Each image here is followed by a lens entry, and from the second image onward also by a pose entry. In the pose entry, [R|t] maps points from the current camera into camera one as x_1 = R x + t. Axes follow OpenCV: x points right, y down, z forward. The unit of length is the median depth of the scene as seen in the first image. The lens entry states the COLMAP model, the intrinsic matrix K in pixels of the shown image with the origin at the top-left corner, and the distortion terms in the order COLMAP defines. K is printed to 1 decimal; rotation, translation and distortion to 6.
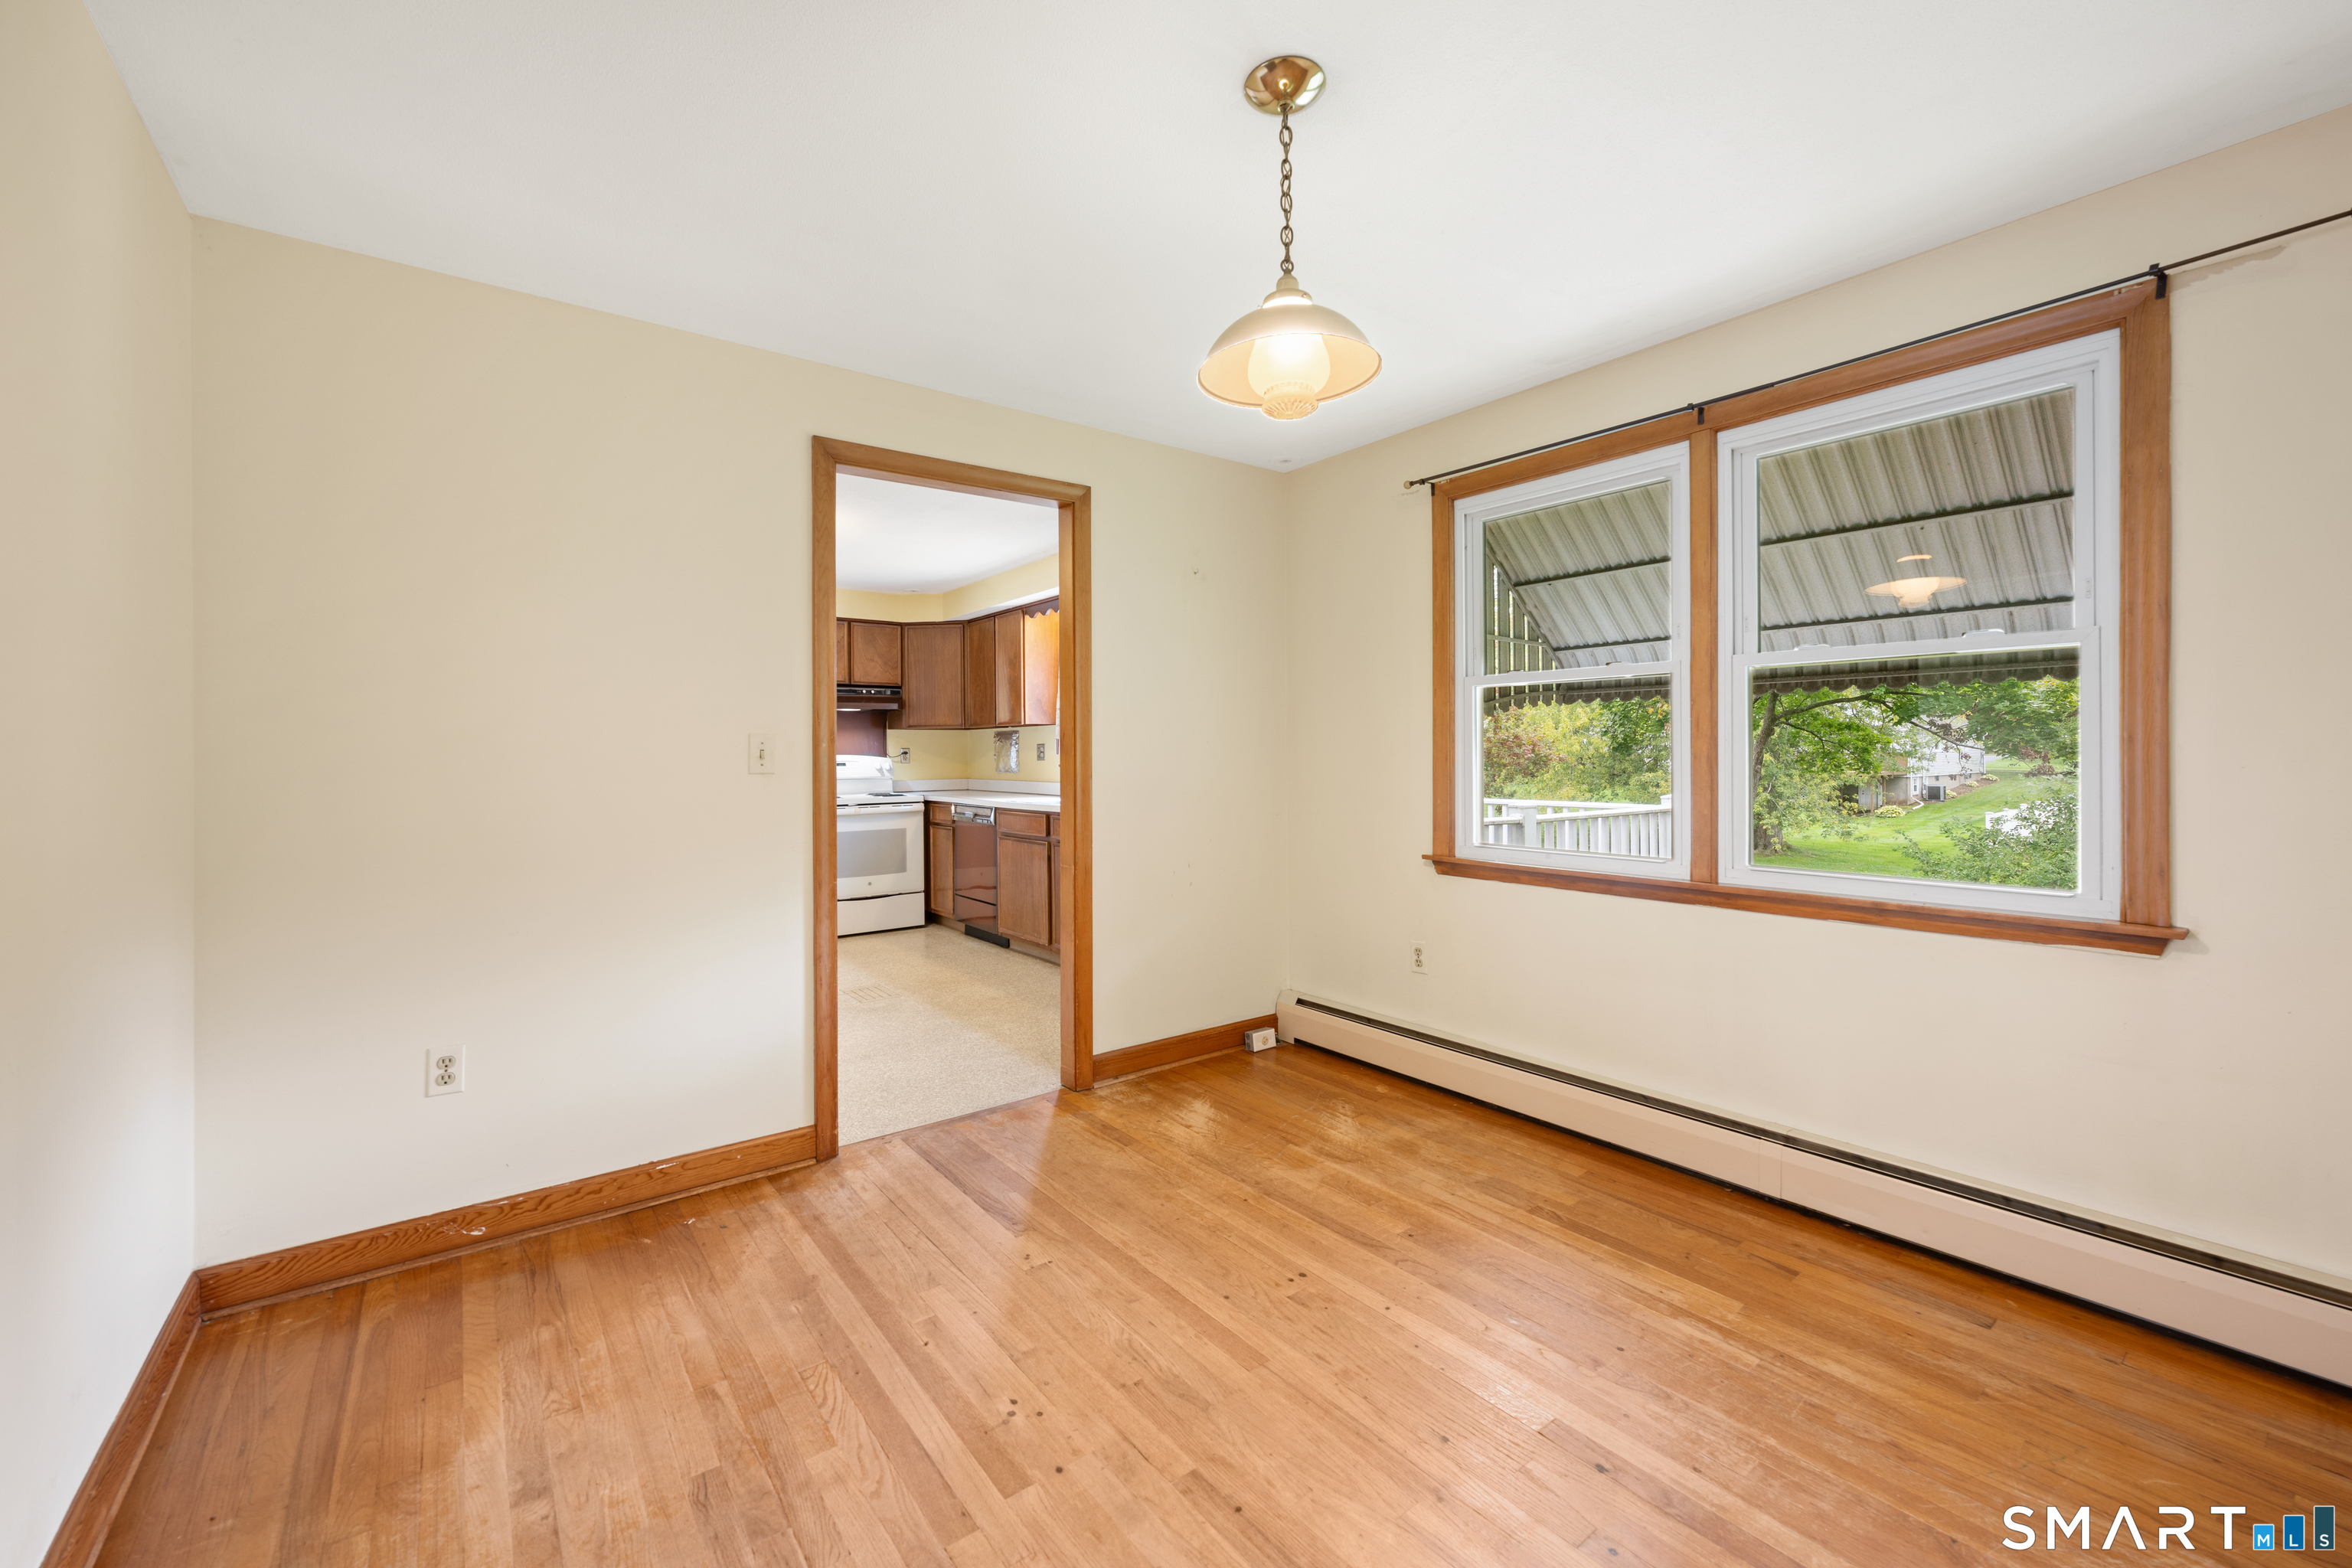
lens RADIAL K [[949.9, 0, 1180.8], [0, 949.9, 775.2], [0, 0, 1]] dist [0.001418, -0.000056]
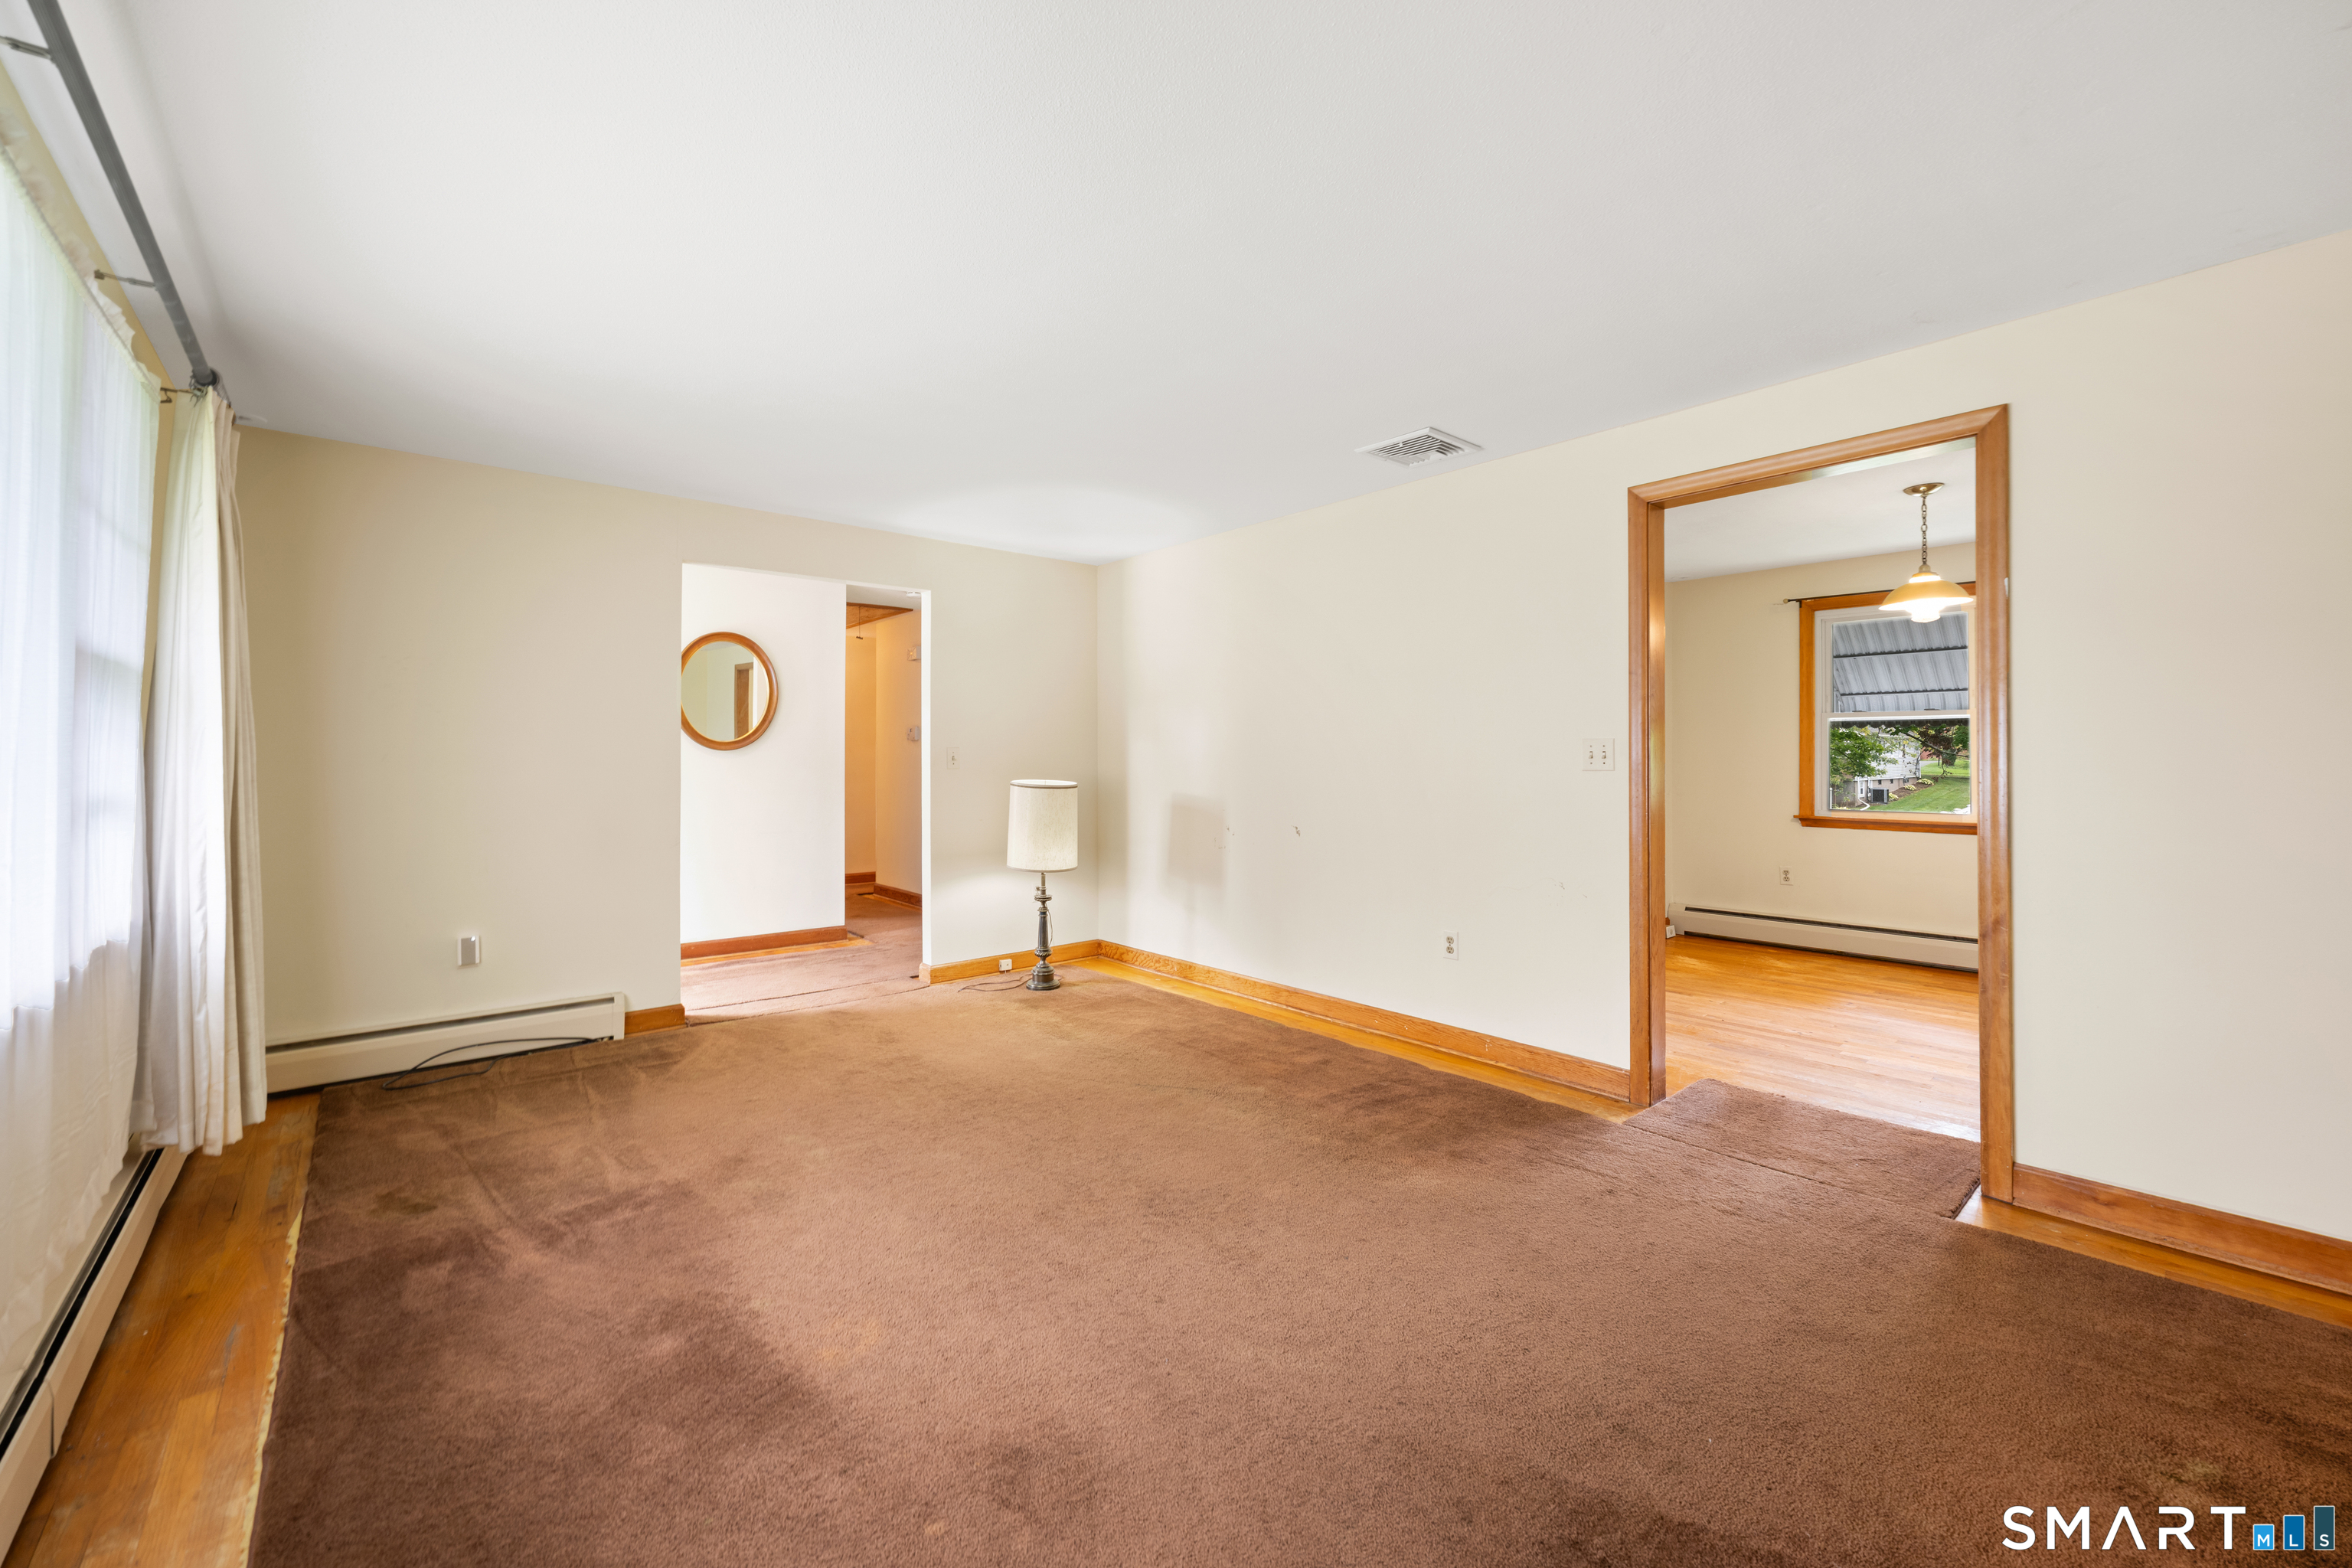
lens RADIAL K [[949.9, 0, 1180.8], [0, 949.9, 775.2], [0, 0, 1]] dist [0.001418, -0.000056]
pose [[0.998582, 0.004729, 0.053018, -0.967400], [-0.004641, 0.999988, -0.001782, 0.018719], [-0.053026, 0.001533, 0.998592, -0.681856]]
